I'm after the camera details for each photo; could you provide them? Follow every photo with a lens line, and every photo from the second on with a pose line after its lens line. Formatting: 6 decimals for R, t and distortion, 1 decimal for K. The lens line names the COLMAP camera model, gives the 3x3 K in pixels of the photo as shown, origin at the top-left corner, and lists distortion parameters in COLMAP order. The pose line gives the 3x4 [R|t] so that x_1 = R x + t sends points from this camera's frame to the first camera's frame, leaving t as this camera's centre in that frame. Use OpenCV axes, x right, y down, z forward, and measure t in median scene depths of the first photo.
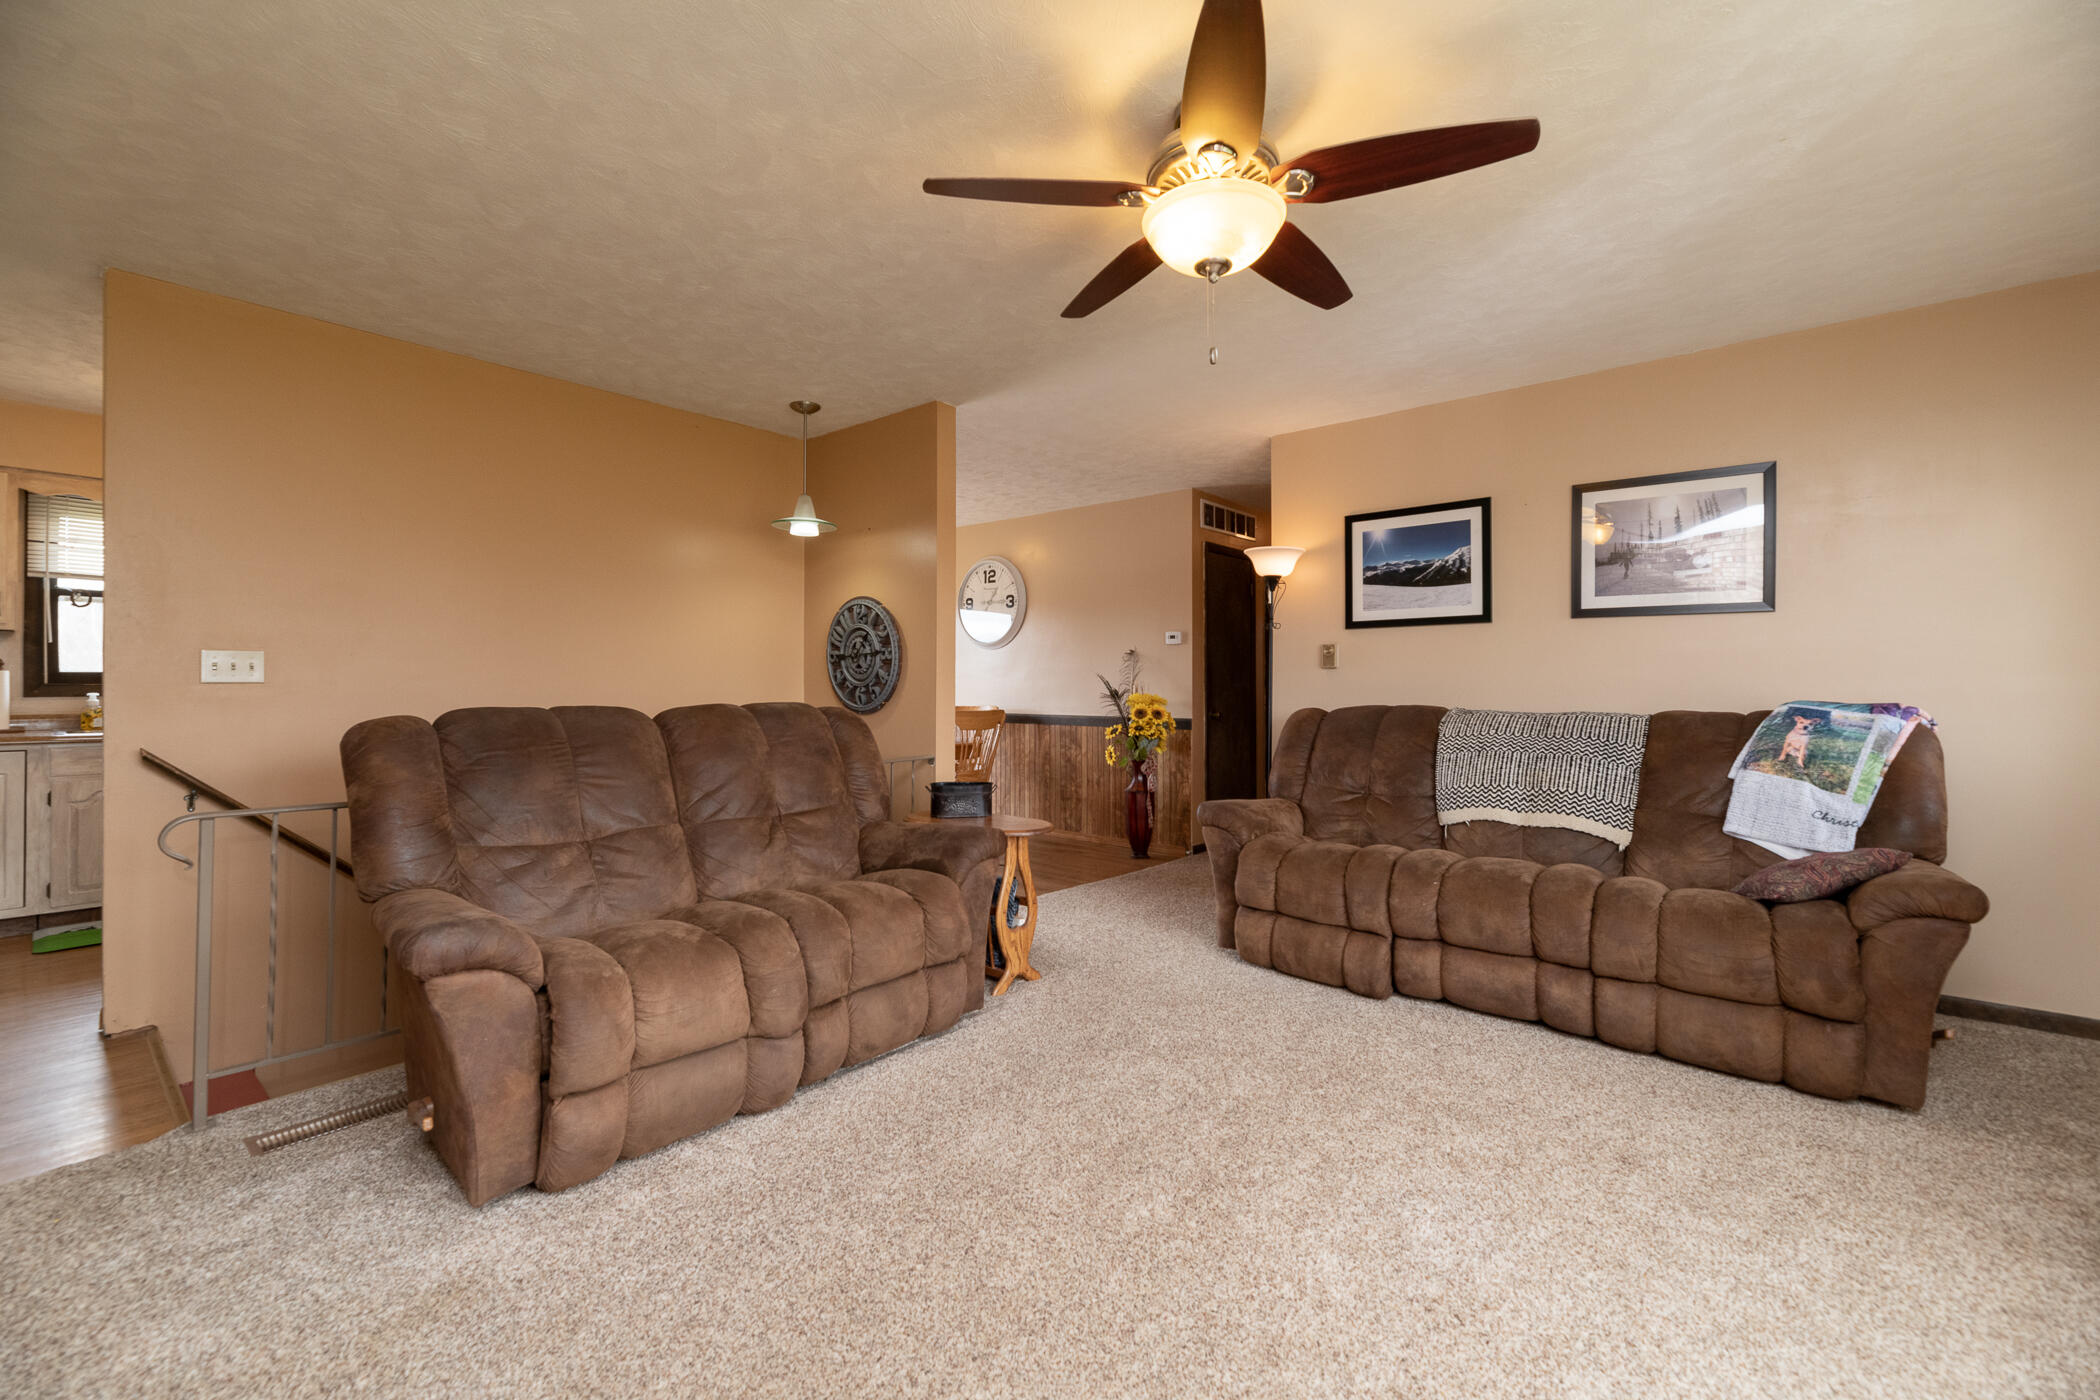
lens RADIAL K [[854.4, 0, 1057.1], [0, 854.4, 678.7], [0, 0, 1]] dist [-0.001535, -0.000116]
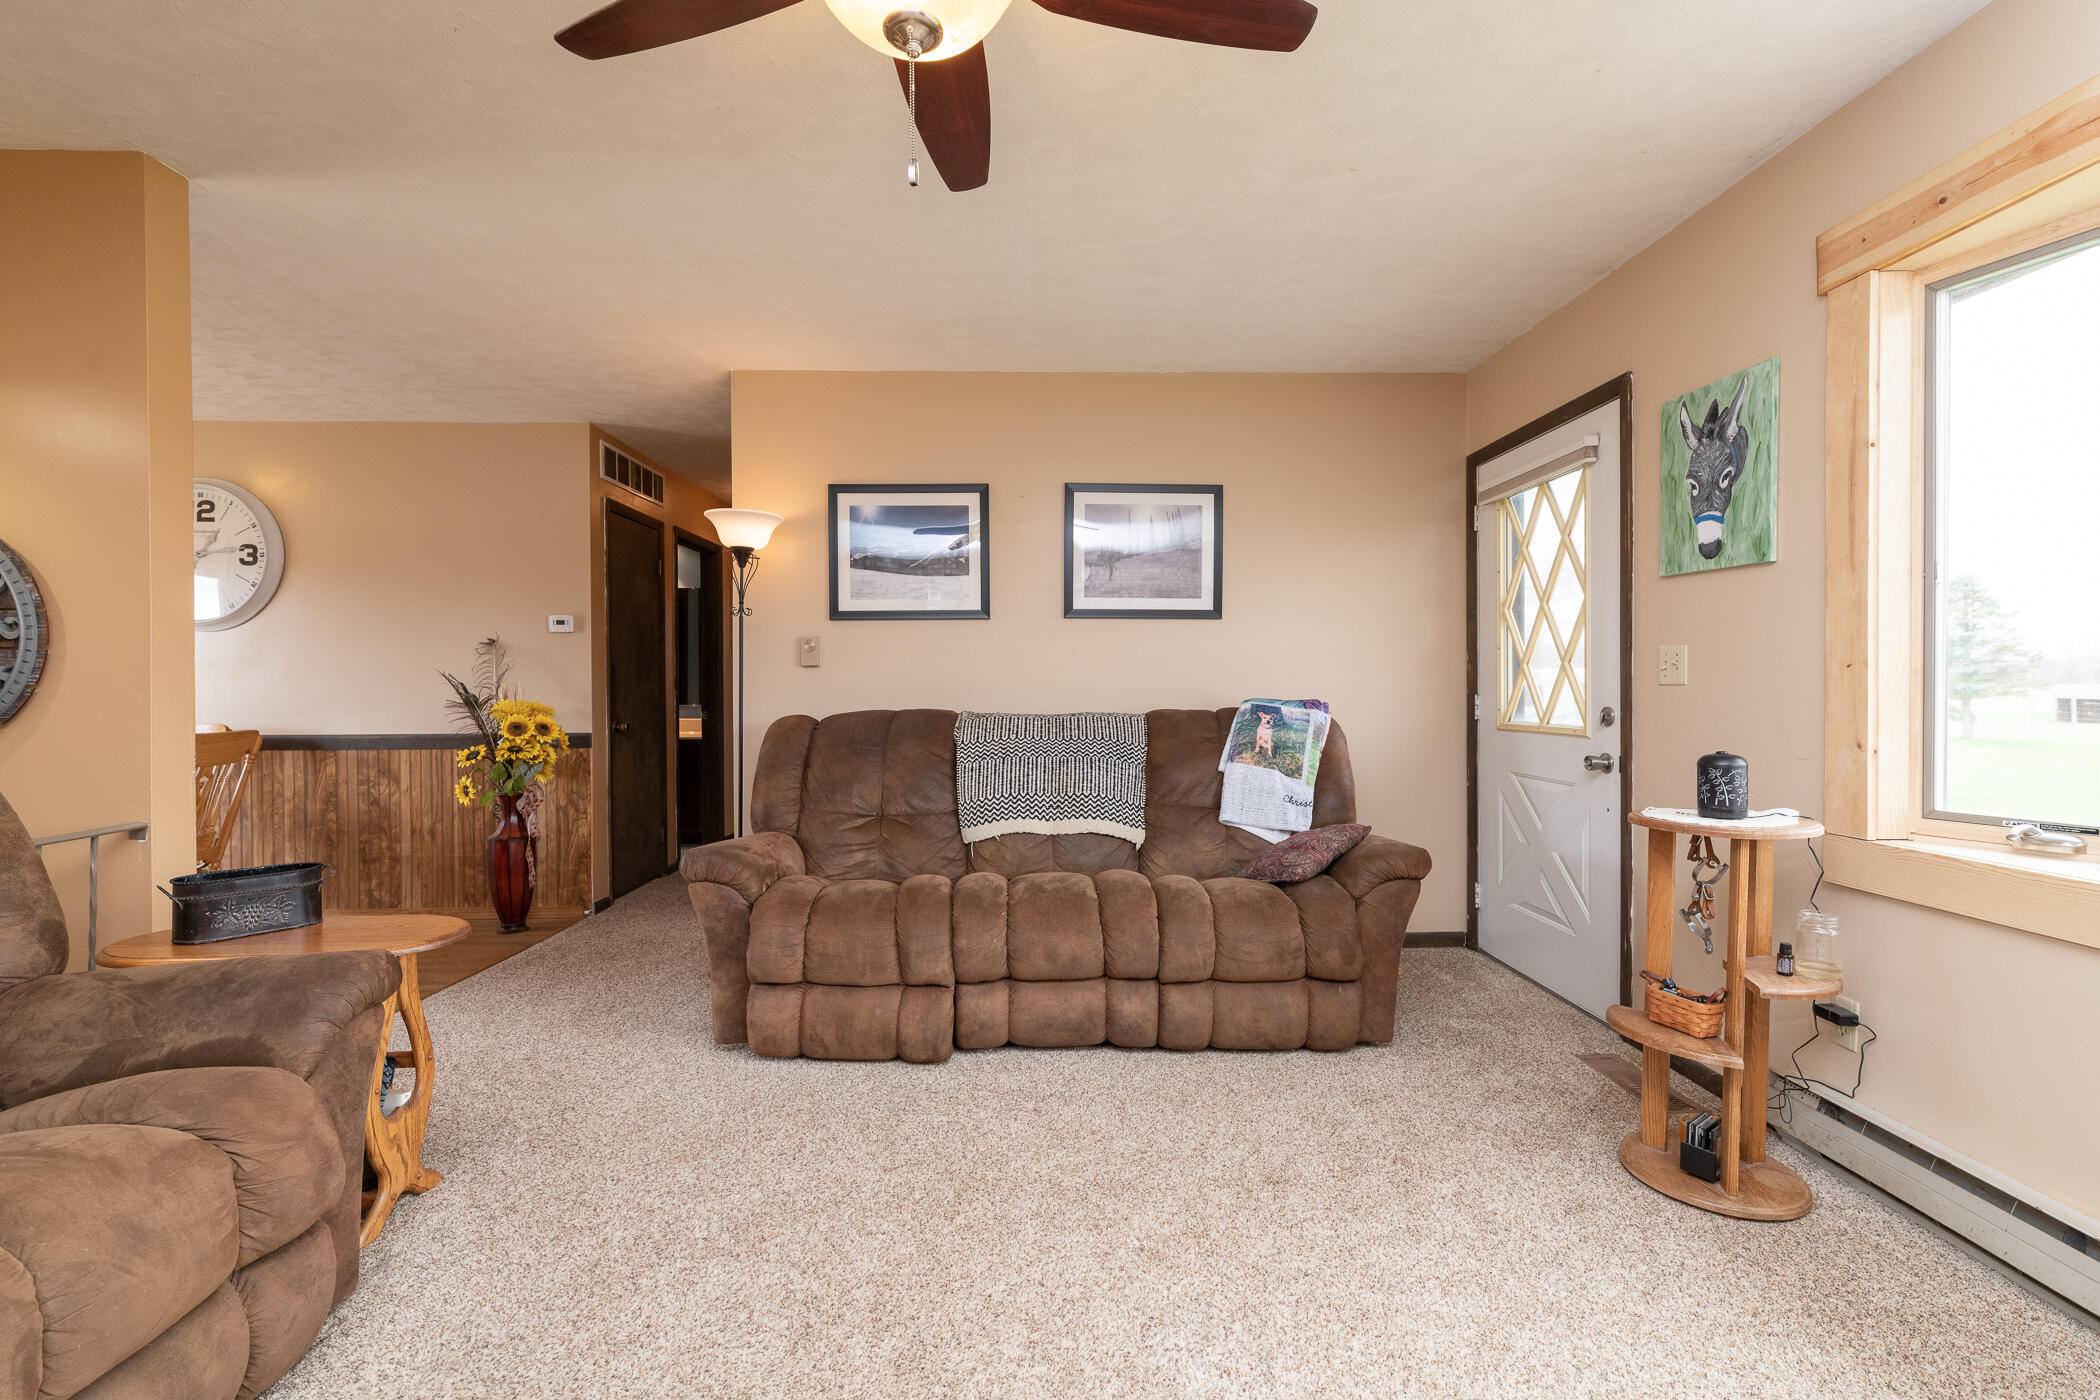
lens RADIAL K [[907.0, 0, 1053.0], [0, 907.0, 694.9], [0, 0, 1]] dist [-0.000683, -0.000444]
pose [[0.749343, -0.010081, 0.662106, -0.118164], [-0.000003, 0.999884, 0.015227, 0.002706], [-0.662183, -0.011412, 0.749256, 0.256533]]
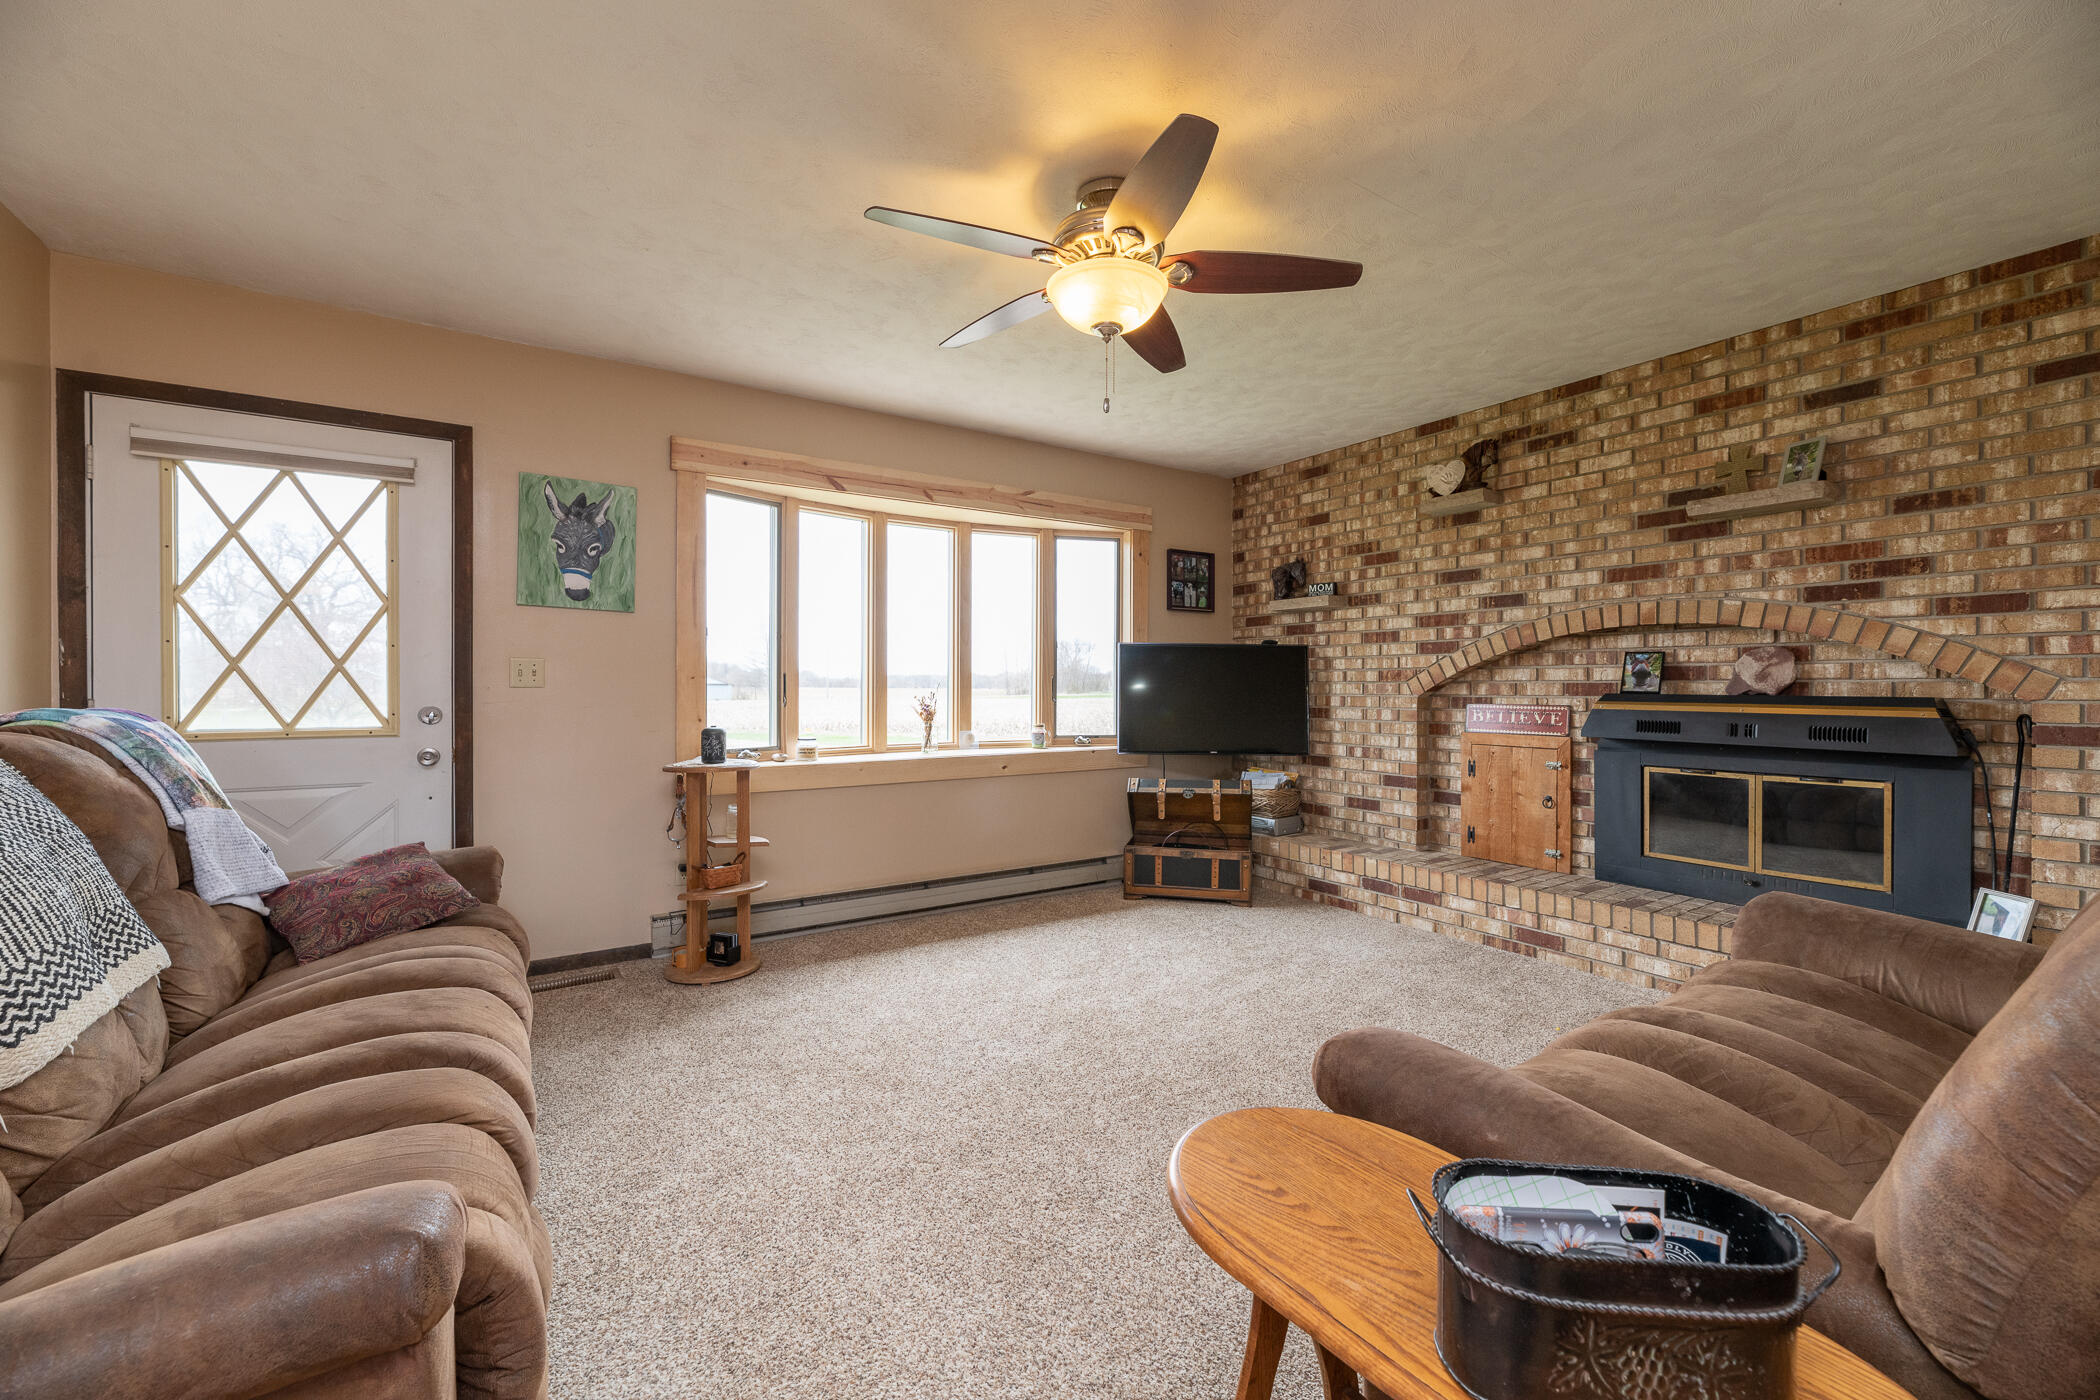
lens RADIAL K [[840.2, 0, 1050.0], [0, 840.2, 700.0], [0, 0, 1]] dist [-0.001442, -0.000070]
pose [[-0.956054, -0.006819, 0.293112, -0.047032], [-0.004483, 0.999953, 0.008638, 0.009424], [-0.293157, 0.006945, -0.956039, 1.295145]]
